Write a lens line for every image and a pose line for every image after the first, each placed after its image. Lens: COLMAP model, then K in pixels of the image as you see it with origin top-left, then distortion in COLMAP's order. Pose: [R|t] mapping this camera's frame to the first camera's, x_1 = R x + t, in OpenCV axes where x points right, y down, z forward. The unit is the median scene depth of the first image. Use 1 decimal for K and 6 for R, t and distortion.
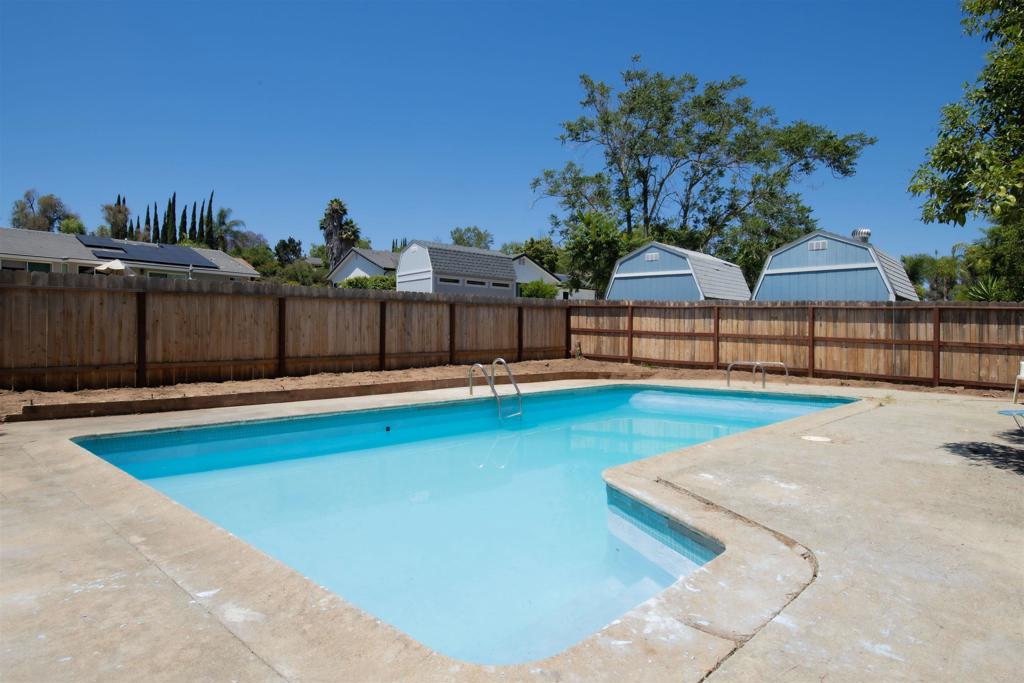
lens RADIAL K [[609.4, 0, 512.2], [0, 609.4, 339.8], [0, 0, 1]] dist [0.000852, 0.000139]
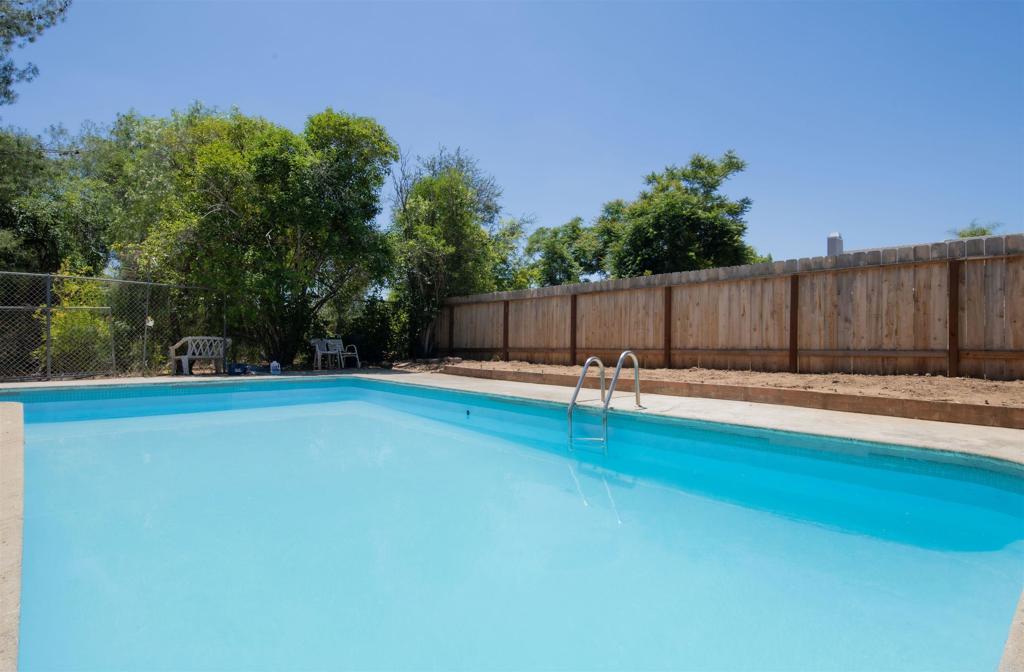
lens RADIAL K [[545.0, 0, 512.3], [0, 545.0, 336.1], [0, 0, 1]] dist [-0.000367, 0.000047]
pose [[-0.071378, -0.004569, -0.997439, 0.474548], [-0.009741, 0.999945, -0.003883, 0.014370], [0.997402, 0.009439, -0.071419, 0.770161]]
